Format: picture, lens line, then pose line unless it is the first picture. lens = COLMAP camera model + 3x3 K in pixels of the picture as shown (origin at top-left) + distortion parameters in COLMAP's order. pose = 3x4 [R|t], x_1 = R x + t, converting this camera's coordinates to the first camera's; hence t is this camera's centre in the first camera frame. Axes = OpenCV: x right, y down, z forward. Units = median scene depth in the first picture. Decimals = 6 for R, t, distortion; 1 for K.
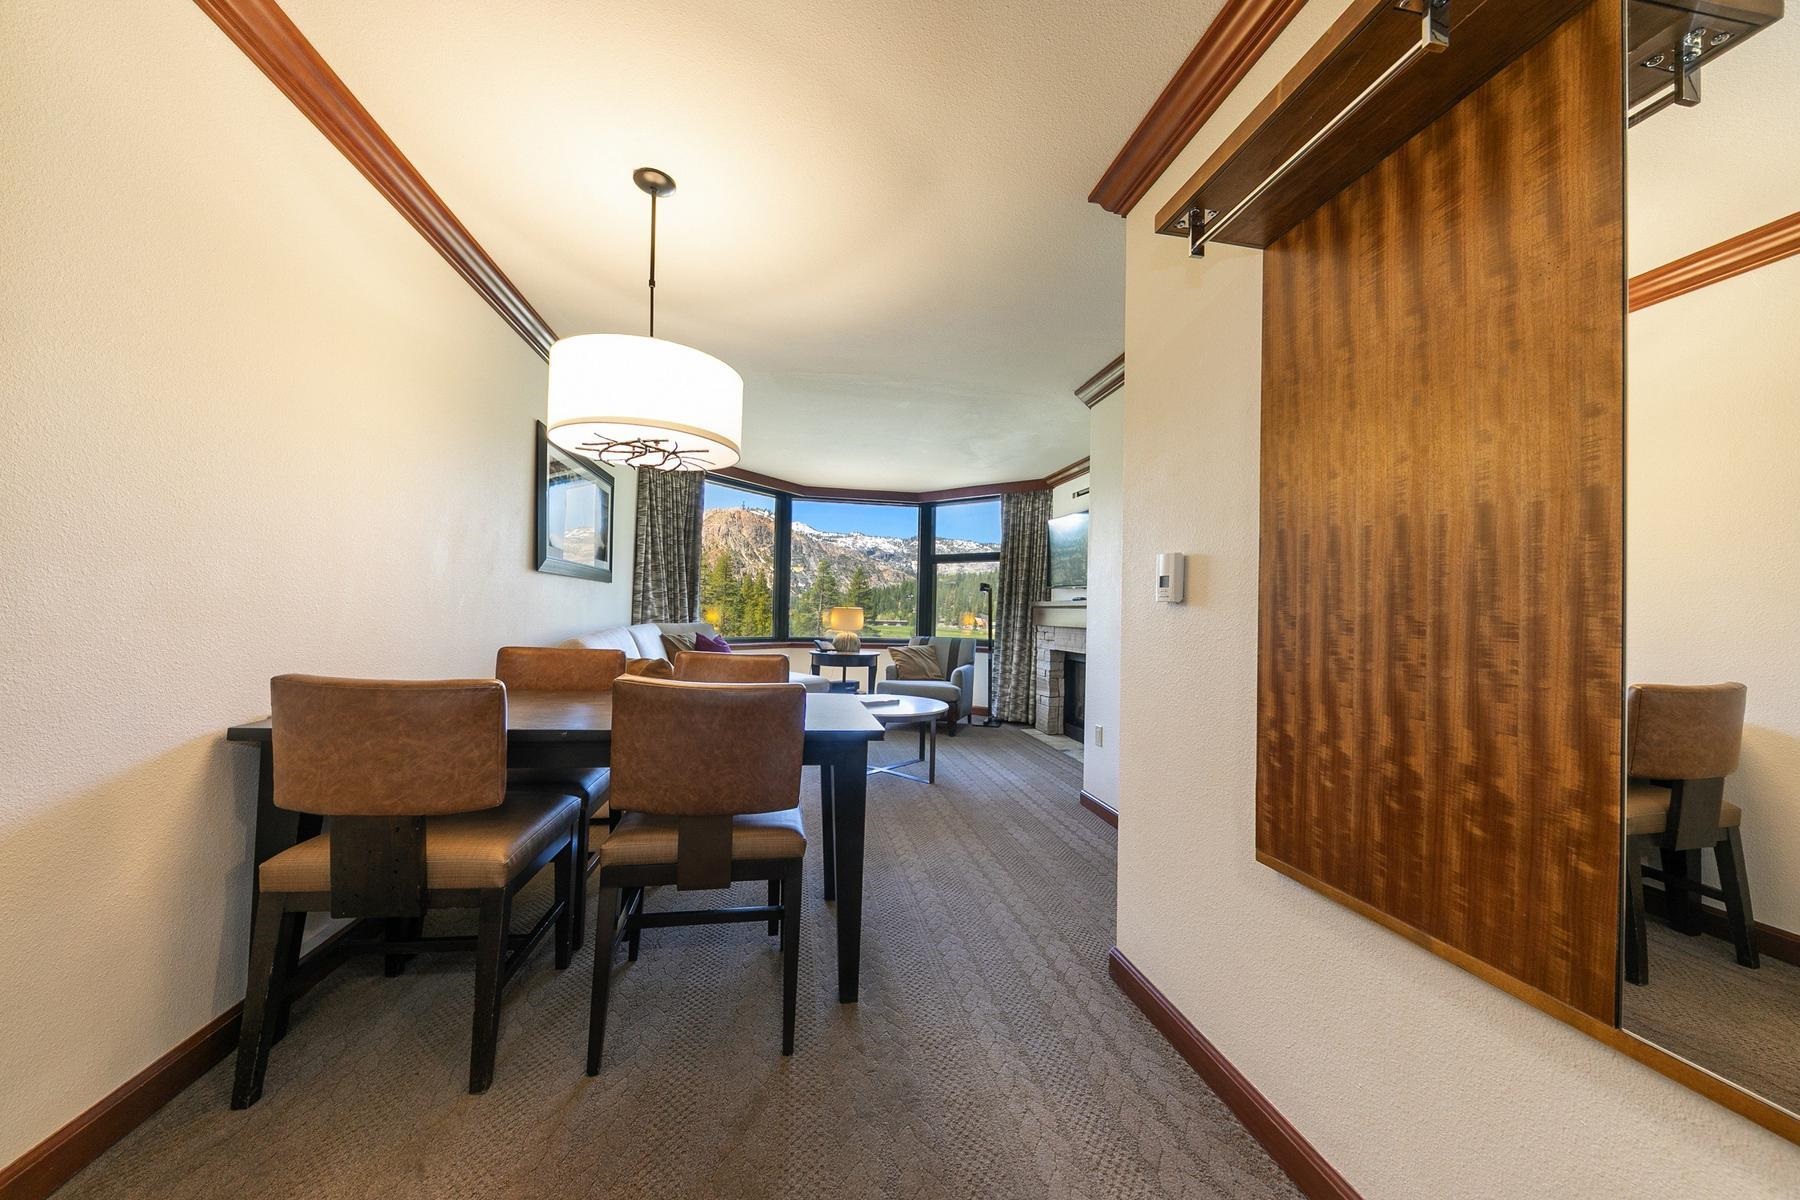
lens RADIAL K [[629.3, 0, 903.3], [0, 629.3, 605.1], [0, 0, 1]] dist [0.000288, -0.000171]
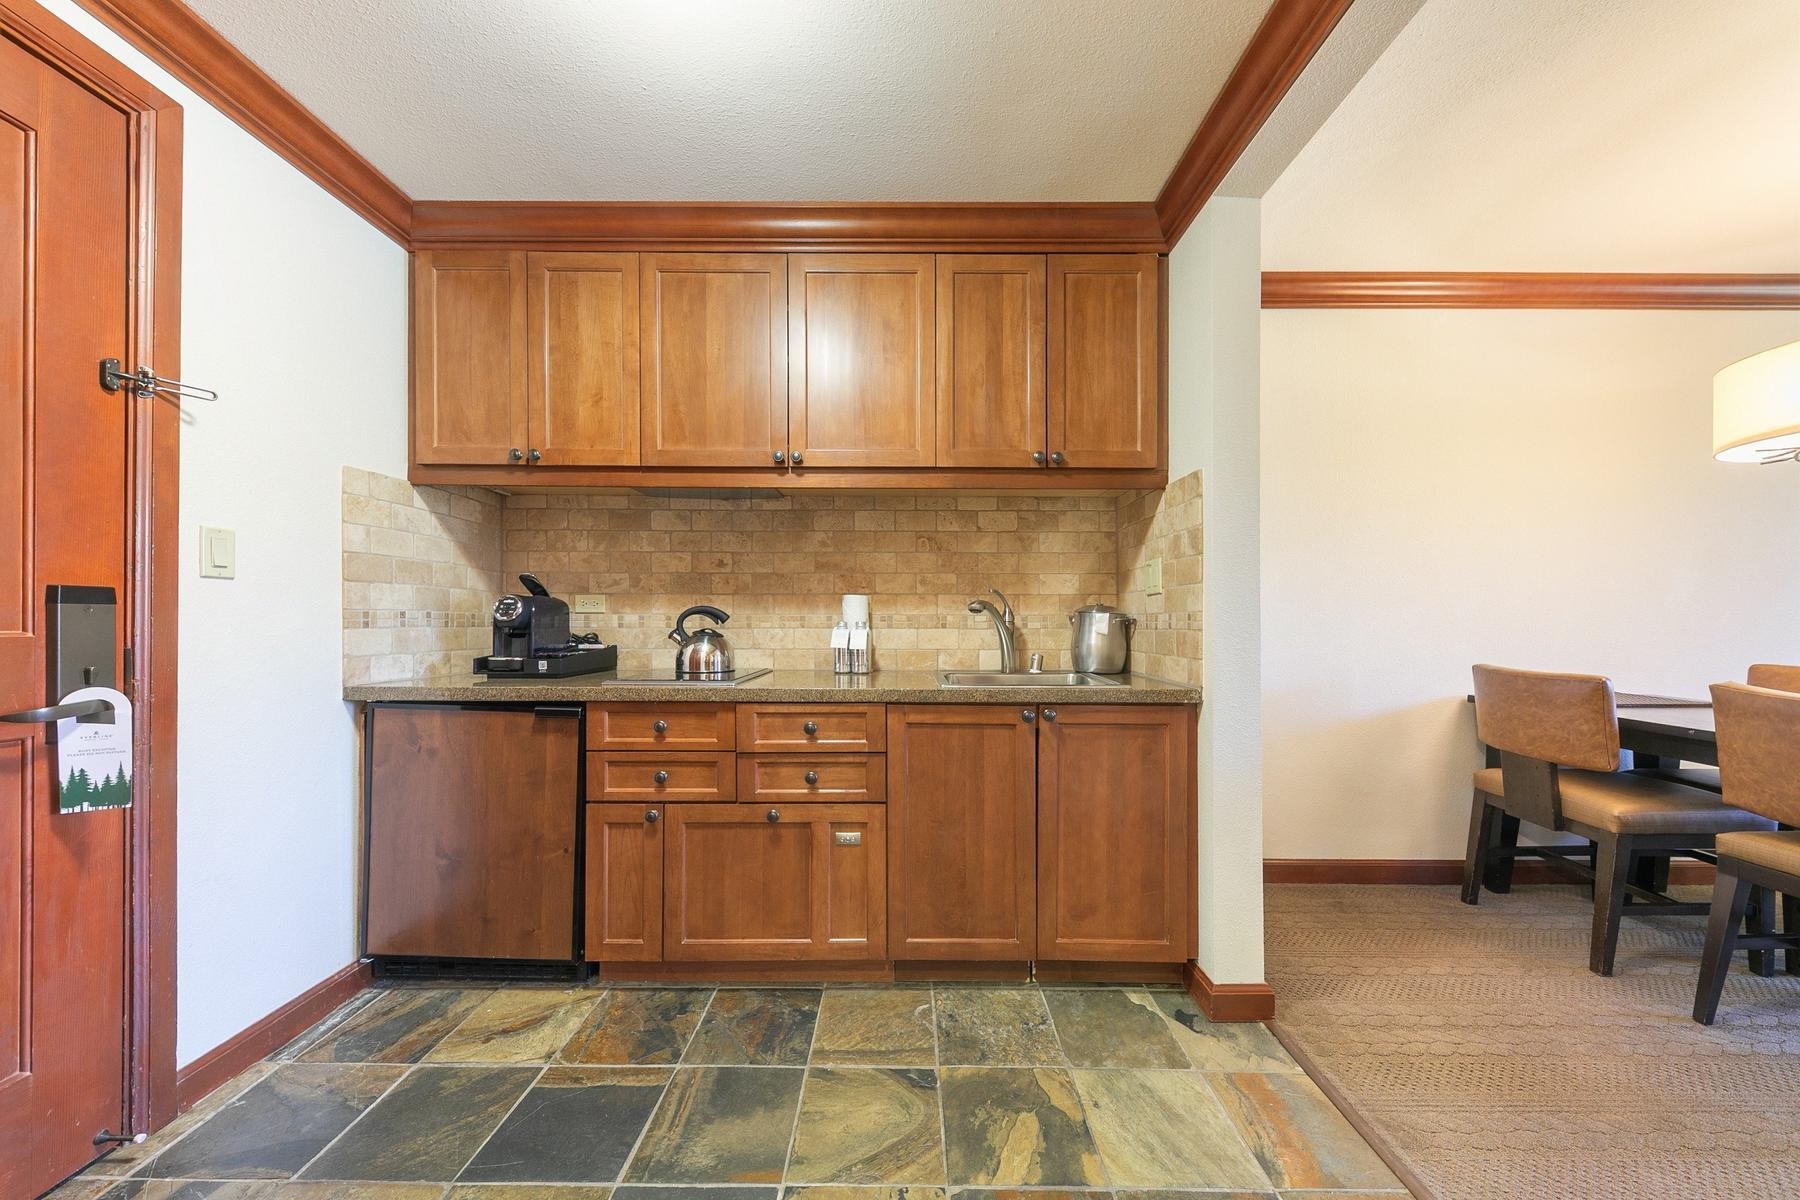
lens RADIAL K [[619.8, 0, 896.3], [0, 619.8, 615.5], [0, 0, 1]] dist [0.001887, -0.000123]
pose [[-0.183671, -0.031115, -0.982495, 0.252560], [0.008054, 0.999418, -0.033157, 0.005449], [0.982955, -0.014002, -0.183313, -0.065547]]
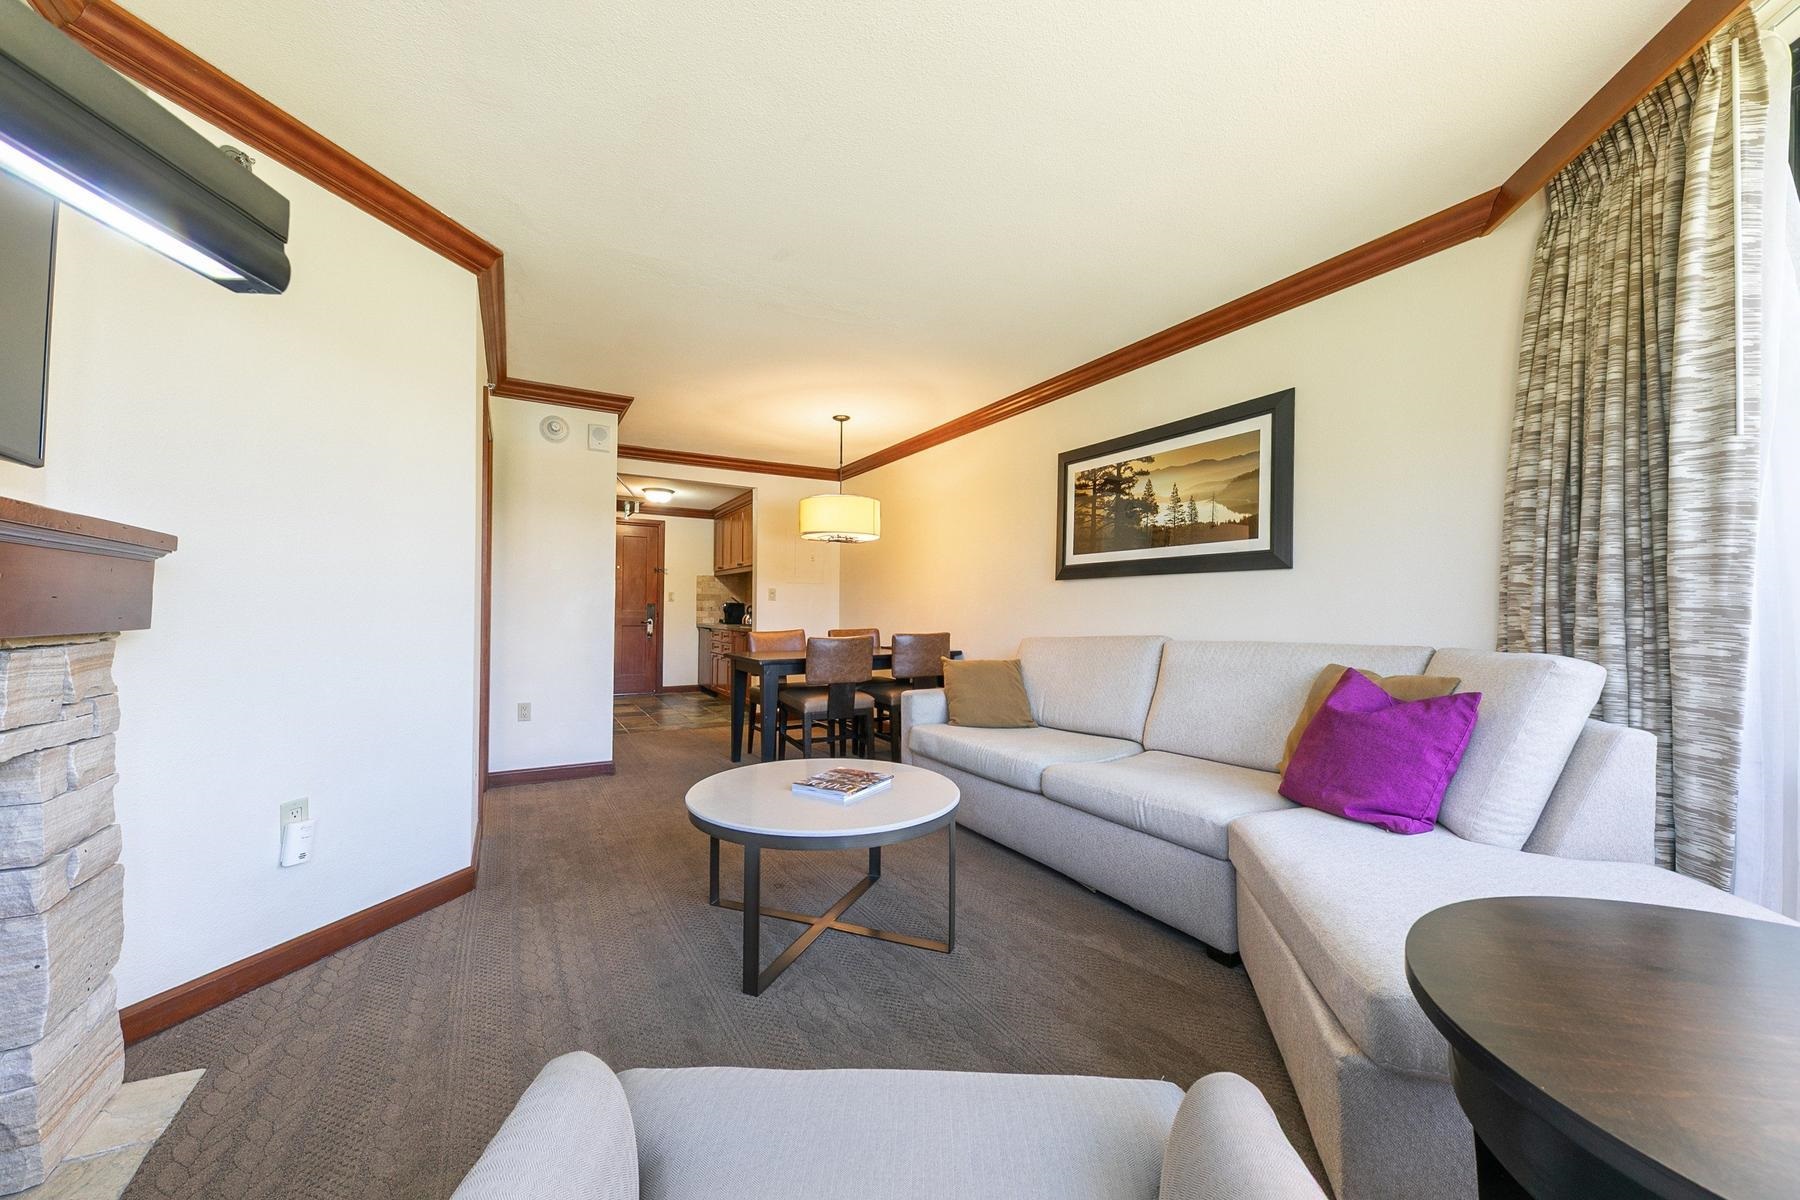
lens RADIAL K [[679.9, 0, 870.7], [0, 679.9, 584.1], [0, 0, 1]] dist [0.000728, -0.000039]
pose [[-0.948147, -0.045897, -0.314500, 0.105226], [-0.027651, 0.997678, -0.062234, 0.025311], [0.316626, -0.050310, -0.947215, 1.288203]]
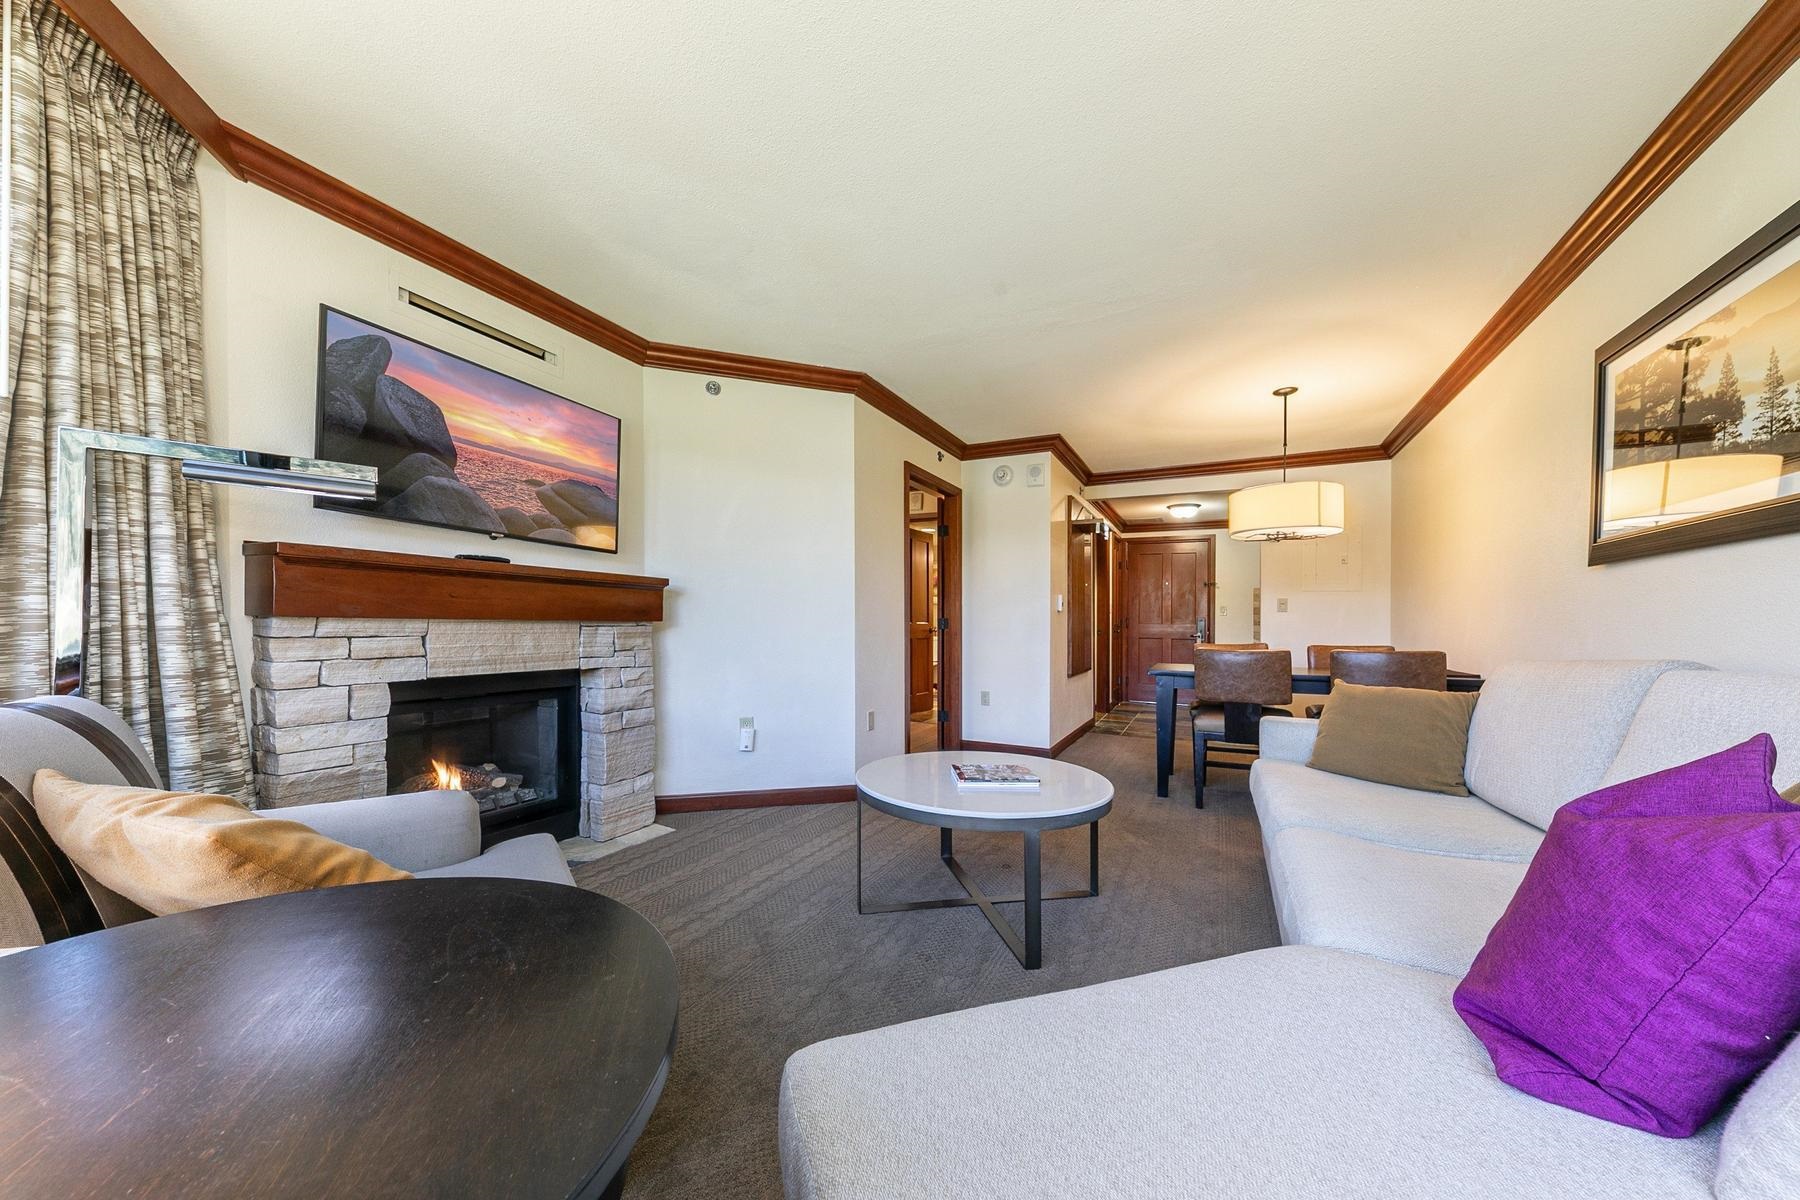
lens RADIAL K [[623.8, 0, 880.2], [0, 623.8, 610.1], [0, 0, 1]] dist [0.000126, -0.000222]
pose [[-0.781956, -0.024931, 0.622835, -0.237472], [-0.044301, 0.998896, -0.015635, 0.024007], [-0.621757, -0.039818, -0.782197, 1.244120]]
